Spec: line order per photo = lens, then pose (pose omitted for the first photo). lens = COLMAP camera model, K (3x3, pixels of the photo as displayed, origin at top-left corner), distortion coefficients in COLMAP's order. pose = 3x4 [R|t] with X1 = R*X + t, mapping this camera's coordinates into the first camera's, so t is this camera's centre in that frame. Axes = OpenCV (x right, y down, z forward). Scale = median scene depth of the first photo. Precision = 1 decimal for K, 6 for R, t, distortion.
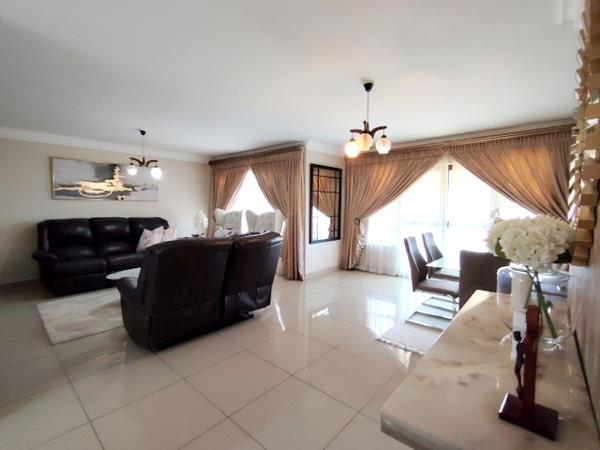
lens RADIAL K [[282.9, 0, 300.0], [0, 282.9, 225.0], [0, 0, 1]] dist [0.000794, -0.000170]
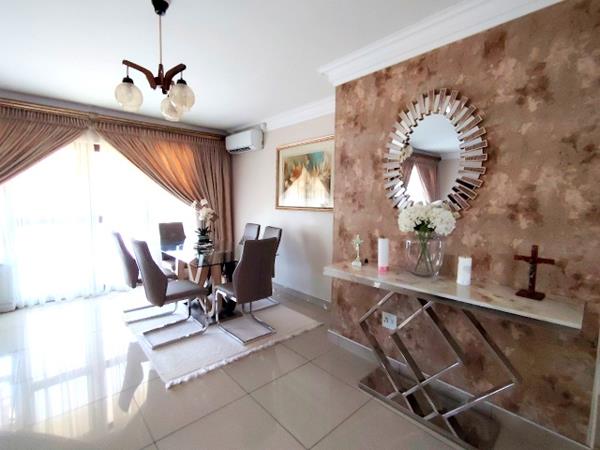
lens RADIAL K [[287.6, 0, 300.0], [0, 287.6, 225.0], [0, 0, 1]] dist [-0.000139, -0.000977]
pose [[0.114760, -0.094341, 0.988903, -0.202587], [0.061494, 0.994246, 0.087715, -0.021779], [-0.991488, 0.050746, 0.119901, 0.325690]]
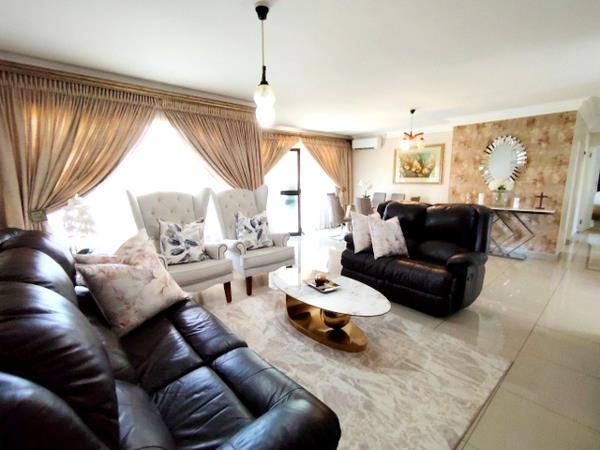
lens RADIAL K [[282.9, 0, 300.0], [0, 282.9, 225.0], [0, 0, 1]] dist [0.000794, -0.000170]
pose [[0.119314, -0.172863, 0.977692, -0.864987], [0.077455, 0.983346, 0.164410, -0.064563], [-0.989831, 0.056110, 0.130716, 0.766416]]
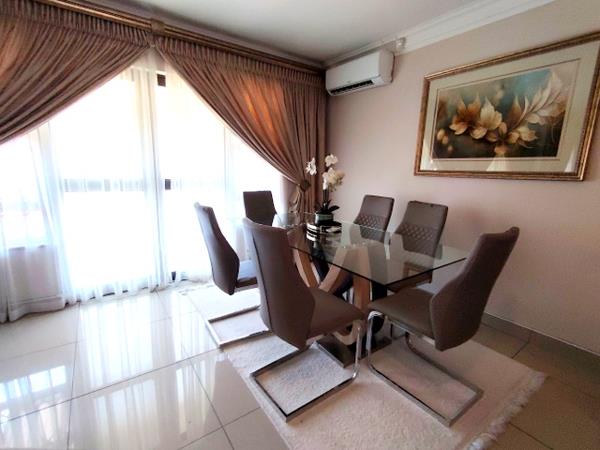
lens RADIAL K [[287.6, 0, 300.0], [0, 287.6, 225.0], [0, 0, 1]] dist [-0.000139, -0.000977]
pose [[0.229166, -0.189914, 0.954681, 0.011796], [0.045403, 0.981800, 0.184411, -0.016077], [-0.972328, 0.001085, 0.233618, 0.567284]]
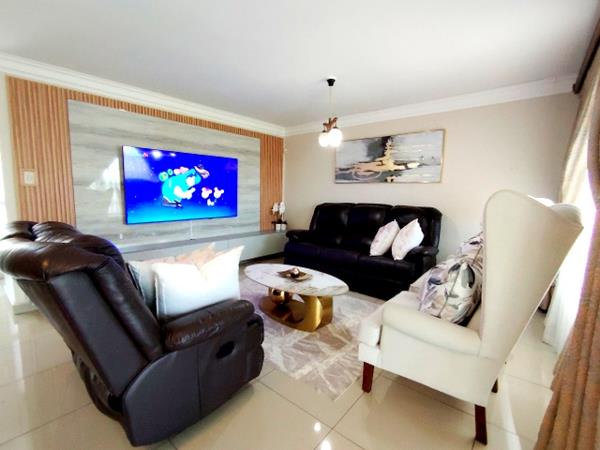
lens RADIAL K [[282.9, 0, 300.0], [0, 282.9, 225.0], [0, 0, 1]] dist [0.000794, -0.000170]
pose [[0.034230, 0.110575, -0.993278, 0.151607], [-0.082317, 0.990796, 0.107462, -0.037373], [0.996018, 0.078085, 0.043017, 0.776184]]
